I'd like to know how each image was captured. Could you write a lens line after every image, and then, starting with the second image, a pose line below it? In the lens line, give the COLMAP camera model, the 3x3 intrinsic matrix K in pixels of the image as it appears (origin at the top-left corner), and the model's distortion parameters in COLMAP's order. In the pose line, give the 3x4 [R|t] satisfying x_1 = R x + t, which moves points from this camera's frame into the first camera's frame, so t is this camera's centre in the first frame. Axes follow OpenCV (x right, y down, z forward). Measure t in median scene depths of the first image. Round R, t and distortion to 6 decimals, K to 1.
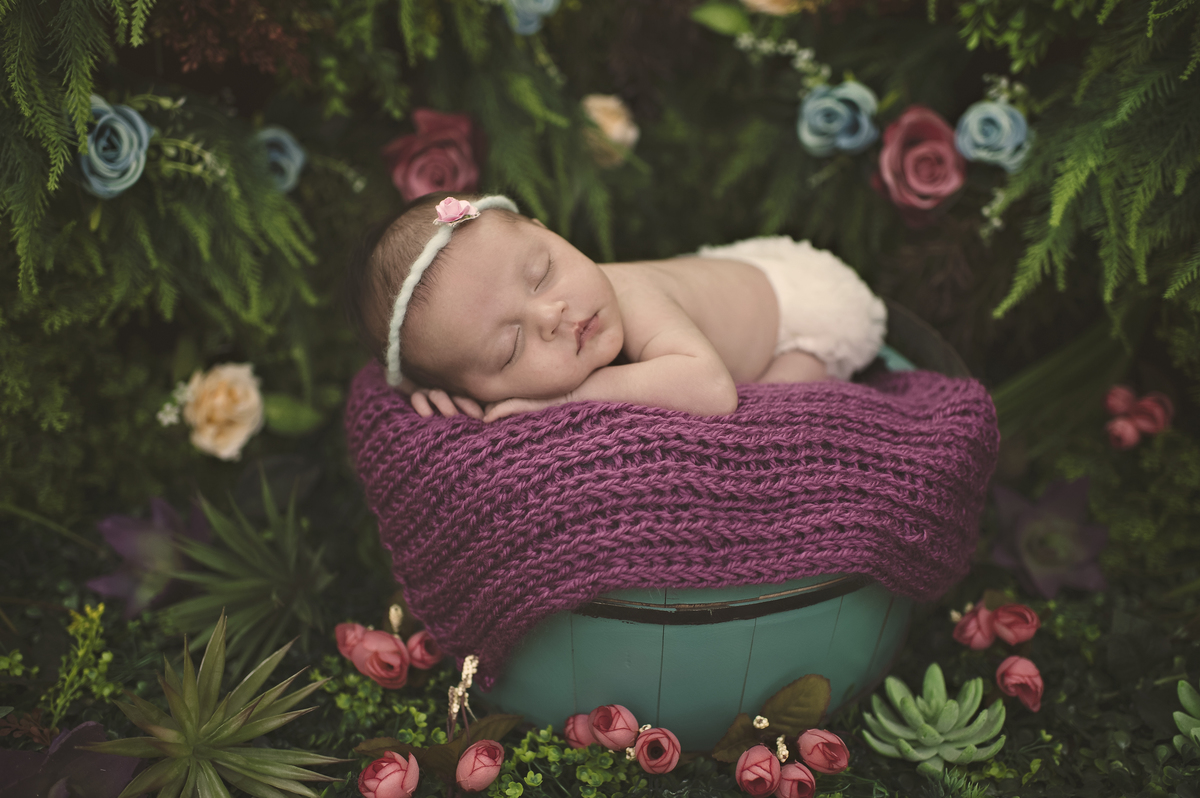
lens RADIAL K [[1212.1, 0, 600.0], [0, 1212.1, 399.0], [0, 0, 1]] dist [-0.127505, -0.002876]
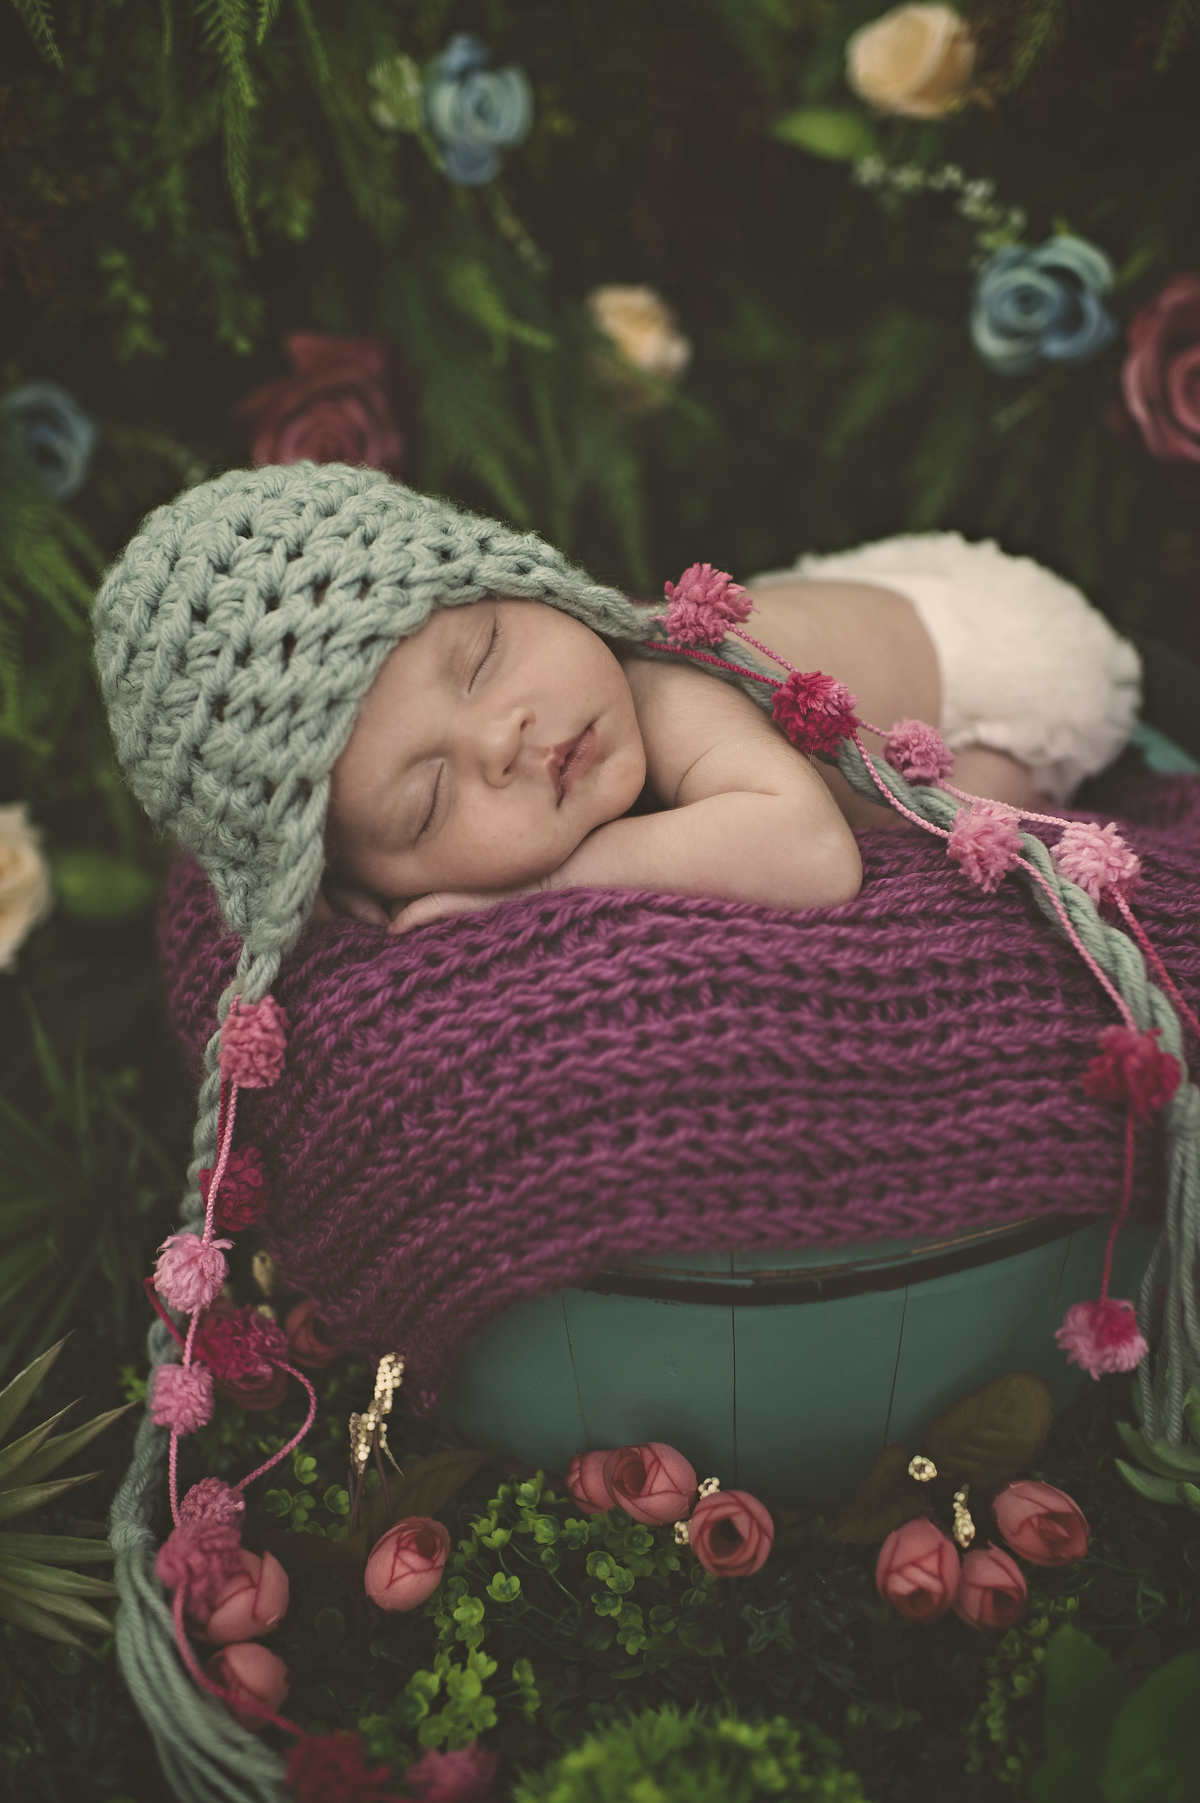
lens RADIAL K [[1717.5, 0, 600.0], [0, 1717.5, 901.5], [0, 0, 1]] dist [-0.008073, -0.281883]
pose [[0.996898, -0.040530, -0.067462, 0.051447], [0.047205, 0.993817, 0.100496, -0.068313], [0.062972, -0.103369, 0.992648, 0.255097]]
